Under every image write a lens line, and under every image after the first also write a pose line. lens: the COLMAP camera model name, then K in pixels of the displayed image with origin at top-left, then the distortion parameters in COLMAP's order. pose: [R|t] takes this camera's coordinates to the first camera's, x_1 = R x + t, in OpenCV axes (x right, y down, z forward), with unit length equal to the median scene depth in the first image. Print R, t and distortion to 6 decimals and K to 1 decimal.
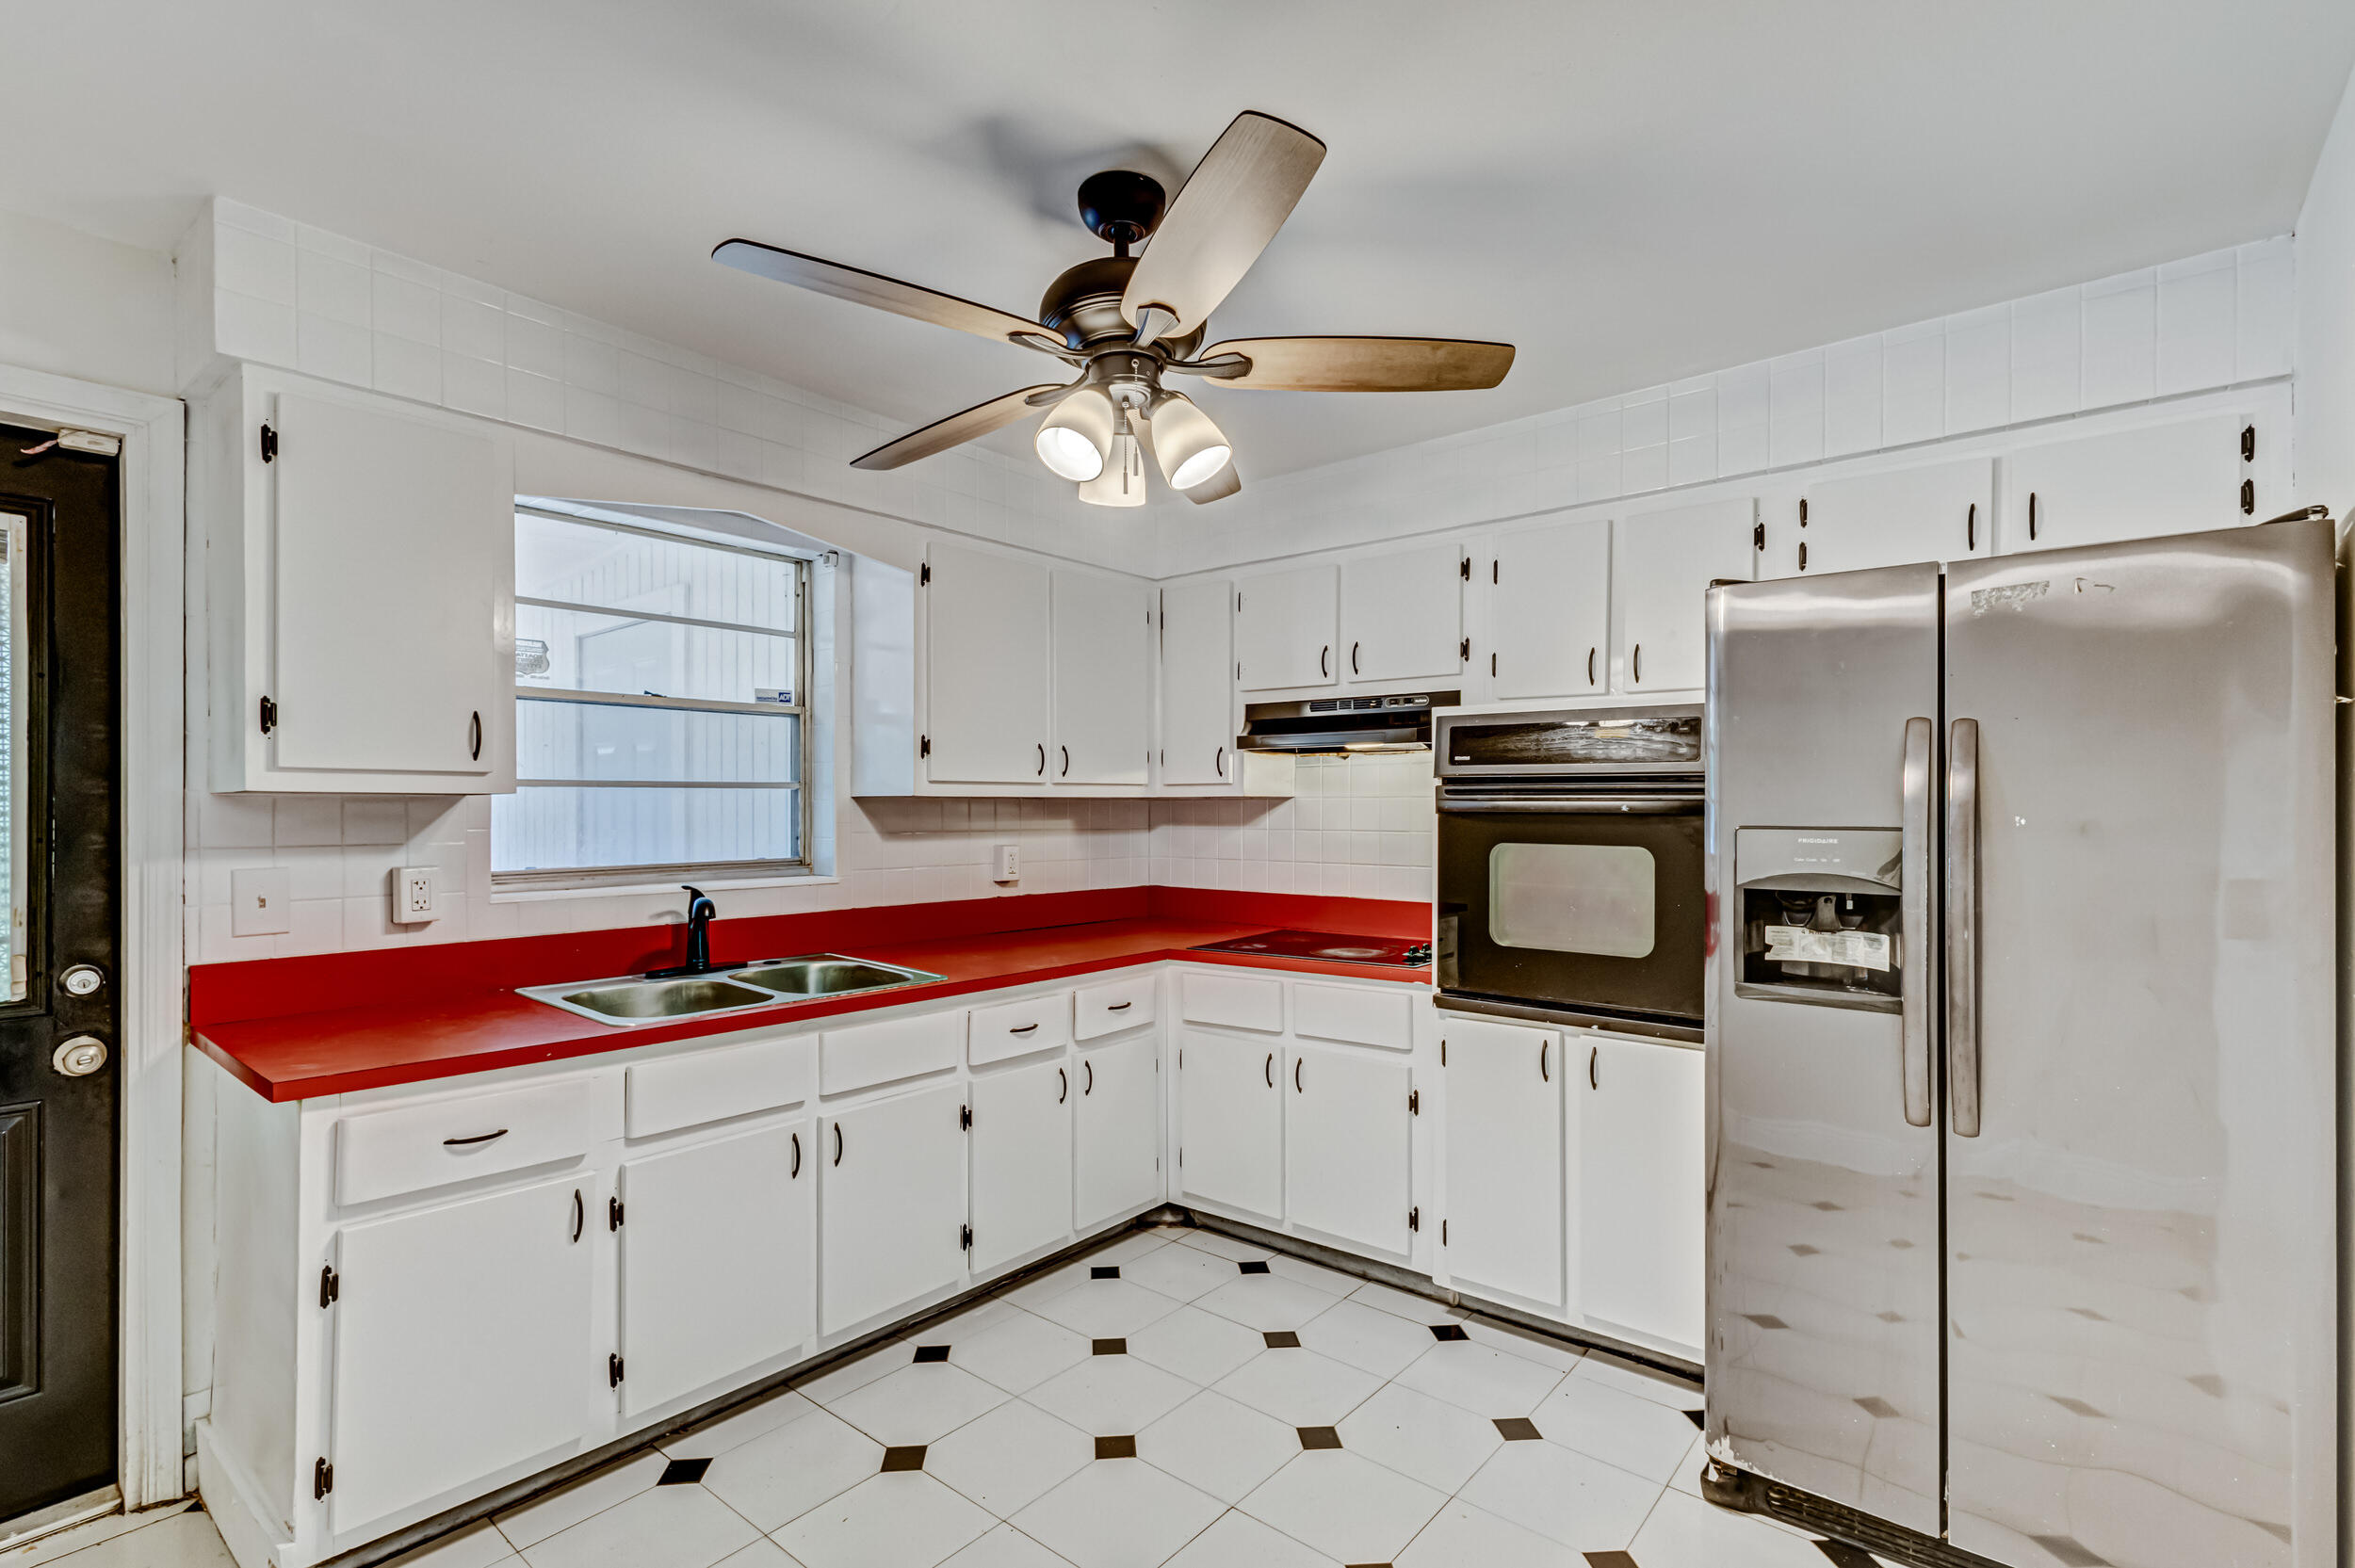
lens RADIAL K [[1101.6, 0, 1180.8], [0, 1101.6, 802.3], [0, 0, 1]] dist [0.012822, -0.006158]
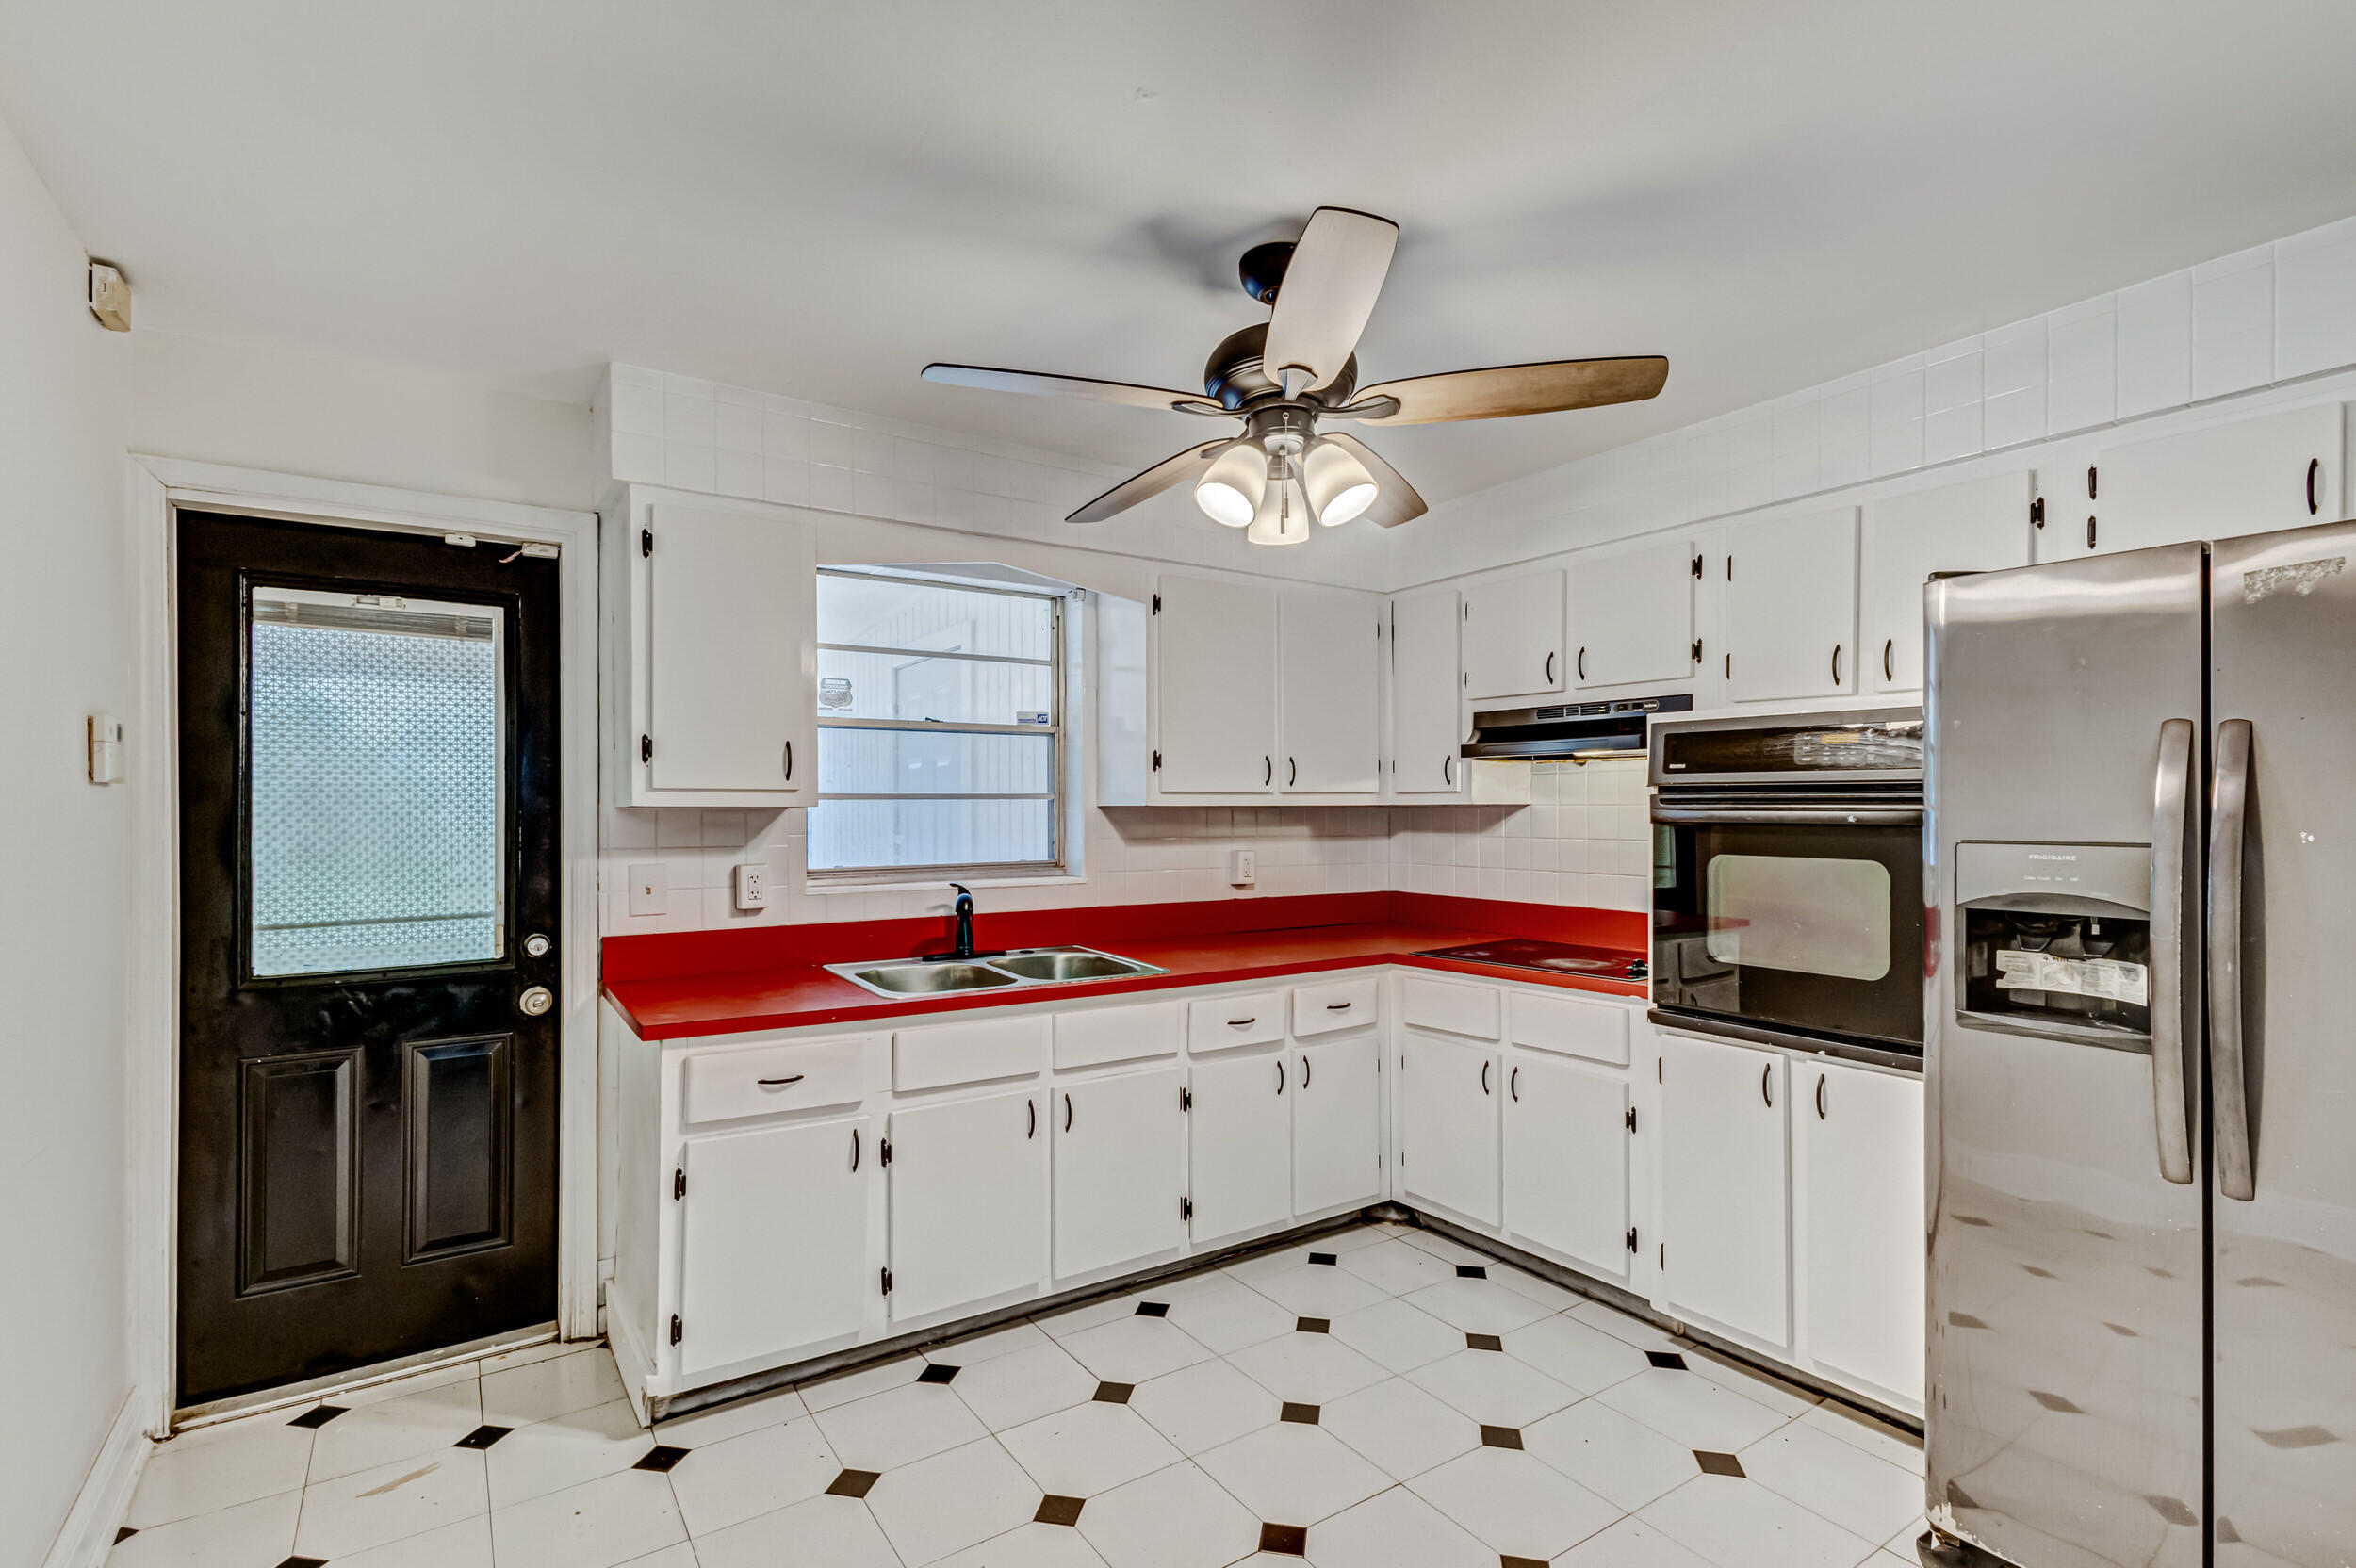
lens RADIAL K [[1100.6, 0, 1161.7], [0, 1100.6, 802.5], [0, 0, 1]] dist [0.010459, -0.000332]
pose [[0.956676, -0.003301, -0.291136, 0.105074], [0.002691, 0.999993, -0.002496, -0.007025], [0.291142, 0.001605, 0.956678, -0.056301]]
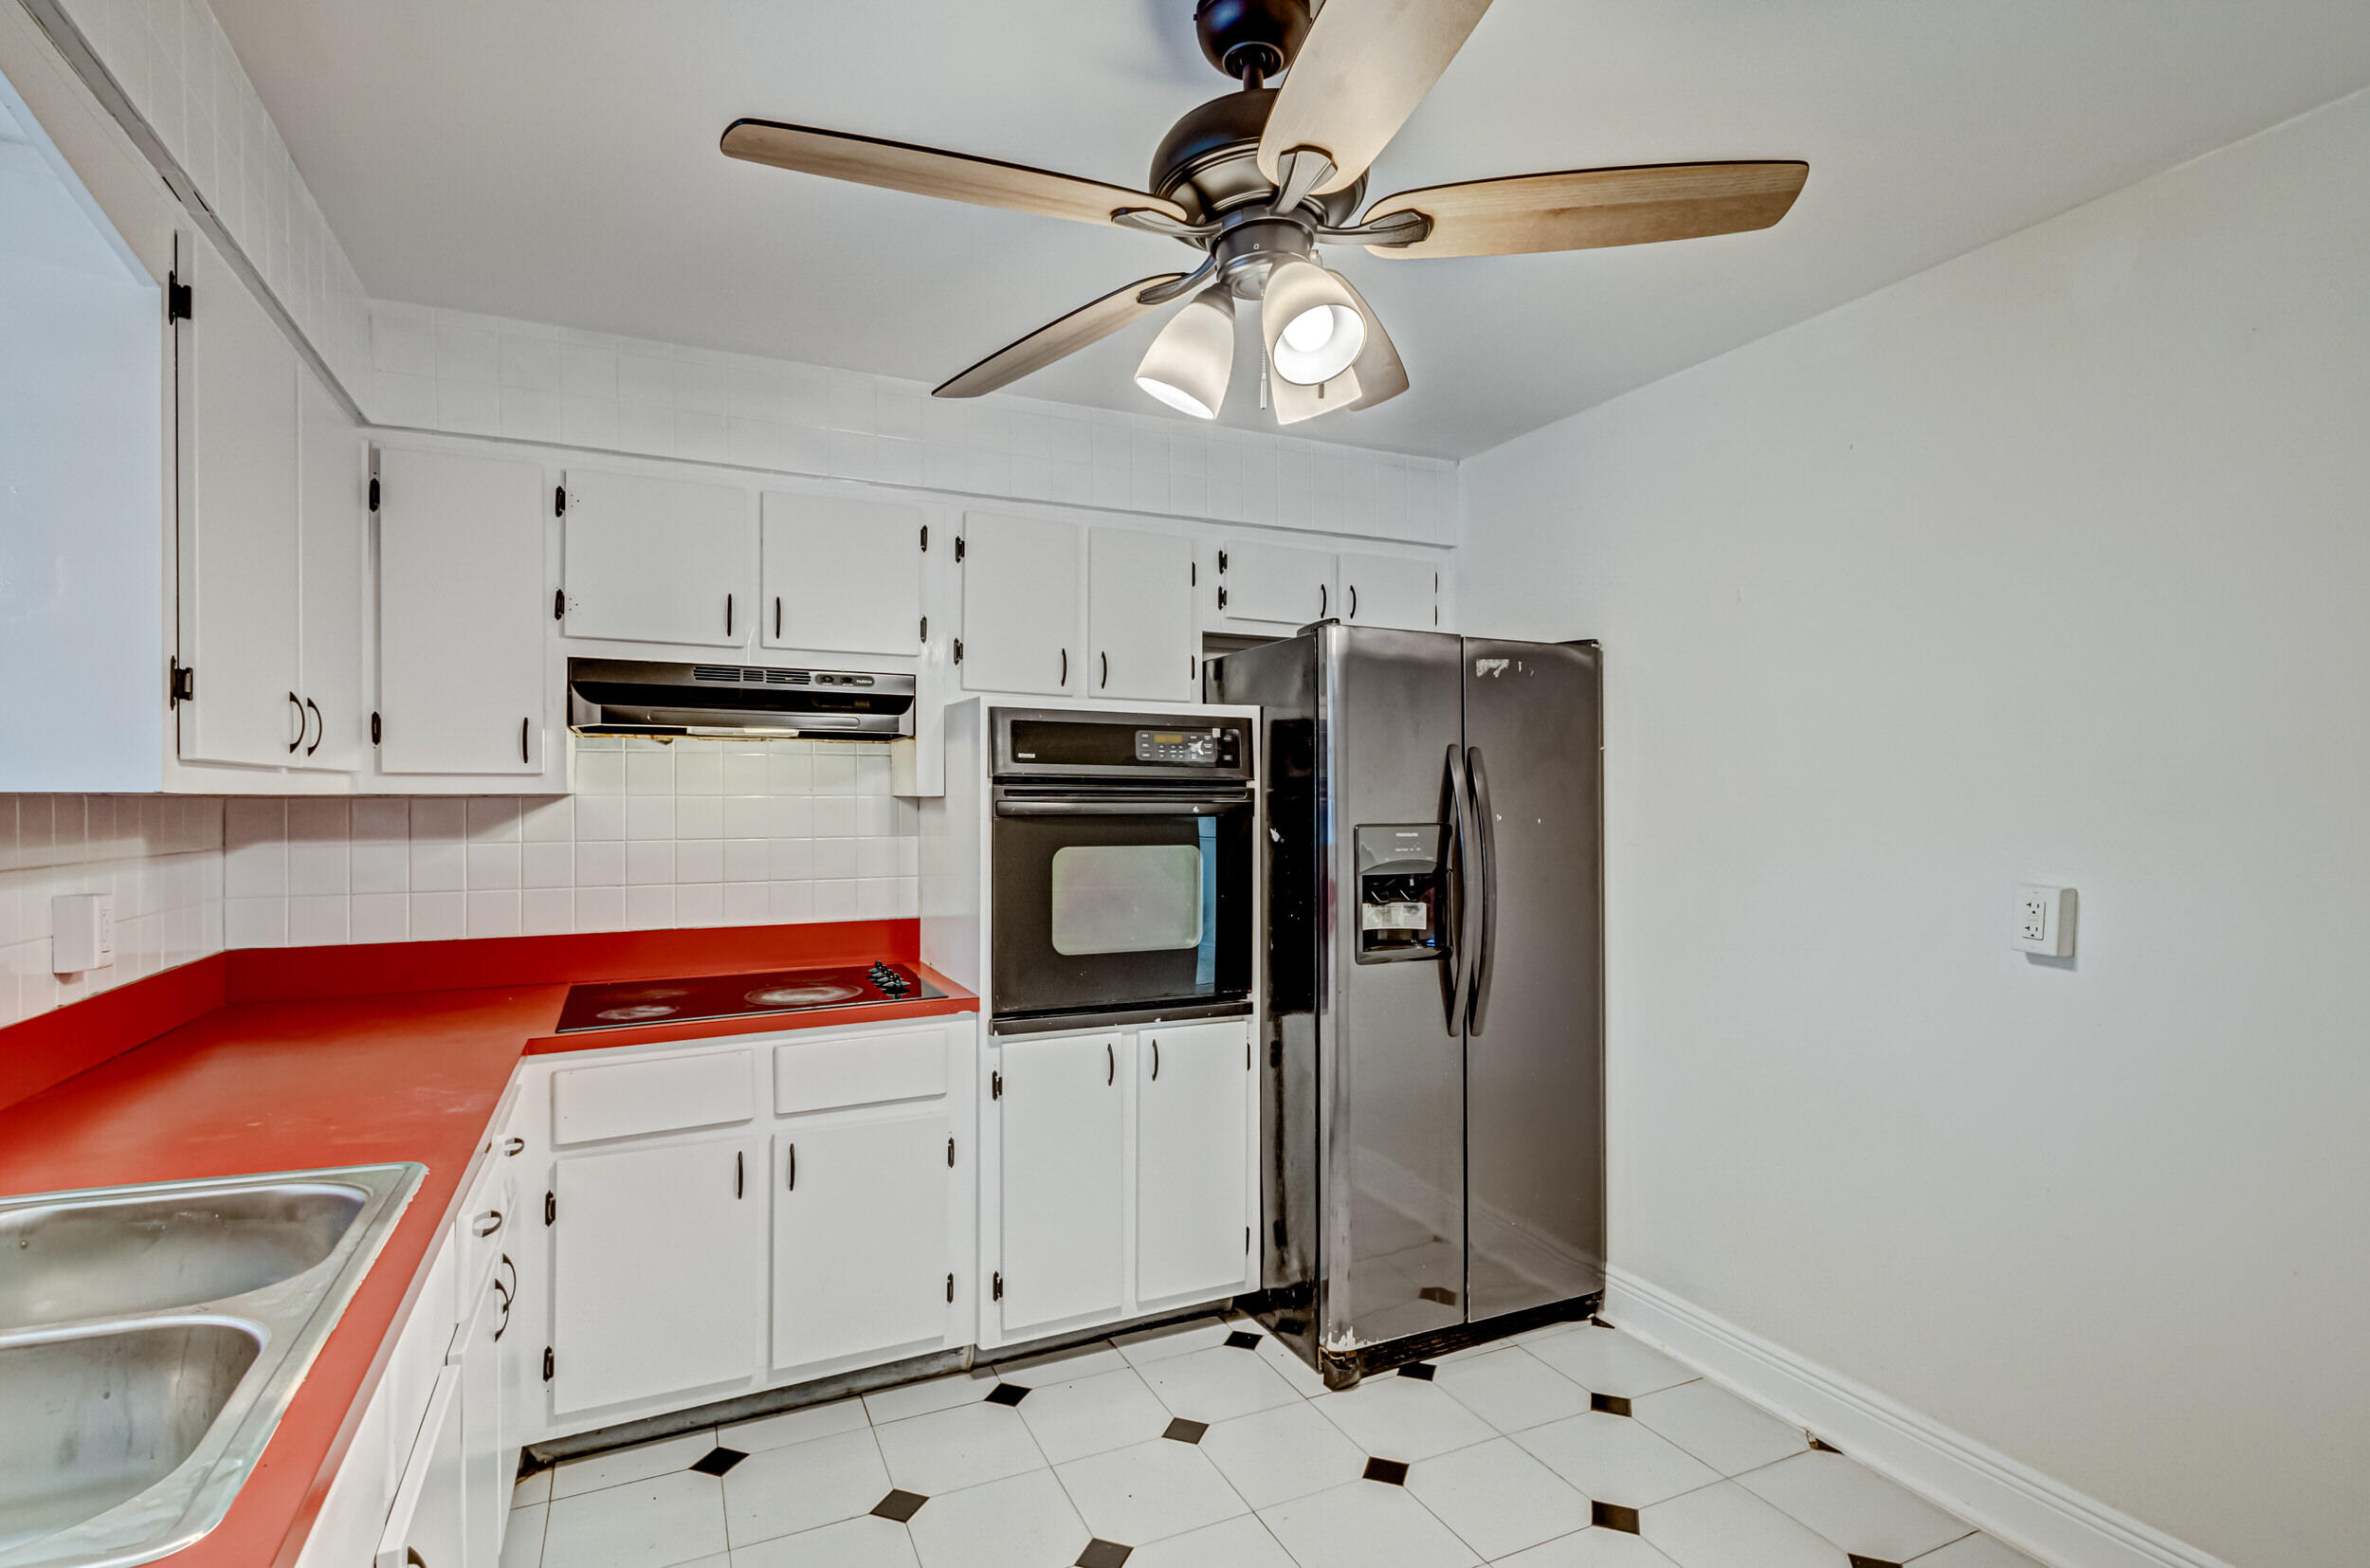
lens RADIAL K [[1132.1, 0, 1180.0], [0, 1132.1, 795.7], [0, 0, 1]] dist [0.012575, 0.000328]
pose [[0.427158, 0.000726, 0.904177, -0.541942], [-0.003842, 0.999992, 0.001013, -0.008441], [-0.904169, -0.003907, 0.427157, 0.488188]]
